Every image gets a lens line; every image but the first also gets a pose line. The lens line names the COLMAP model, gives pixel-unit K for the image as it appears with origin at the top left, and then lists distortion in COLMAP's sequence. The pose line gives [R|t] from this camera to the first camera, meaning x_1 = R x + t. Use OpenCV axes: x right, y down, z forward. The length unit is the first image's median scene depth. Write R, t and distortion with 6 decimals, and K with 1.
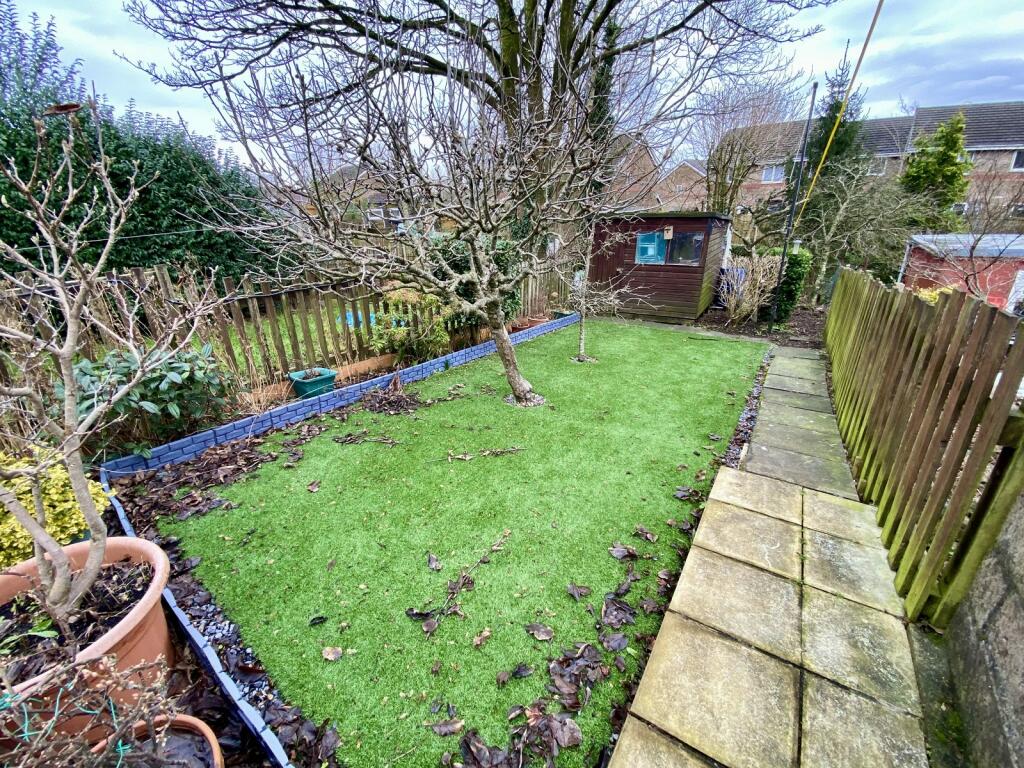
lens RADIAL K [[419.4, 0, 512.0], [0, 419.4, 384.0], [0, 0, 1]] dist [0.012544, -0.017187]
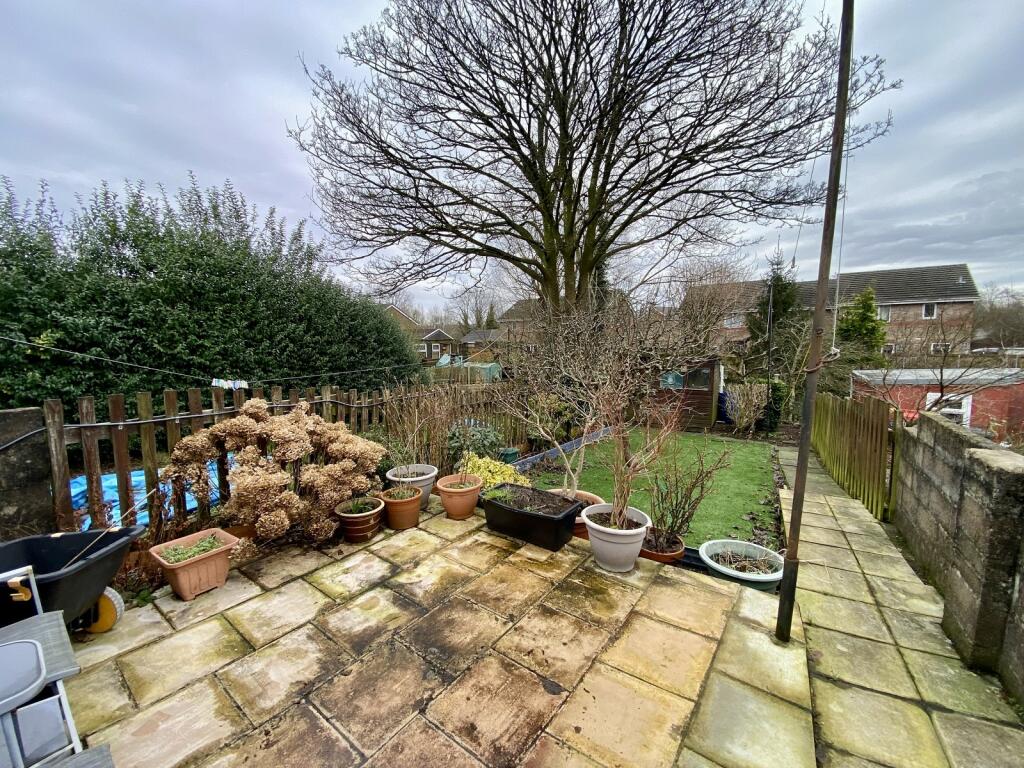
lens RADIAL K [[419.4, 0, 512.0], [0, 419.4, 384.0], [0, 0, 1]] dist [0.012544, -0.017187]
pose [[0.998813, 0.010138, 0.047643, -0.228674], [0.004108, 0.957085, -0.289778, 0.083010], [-0.048536, 0.289630, 0.955907, -0.255102]]
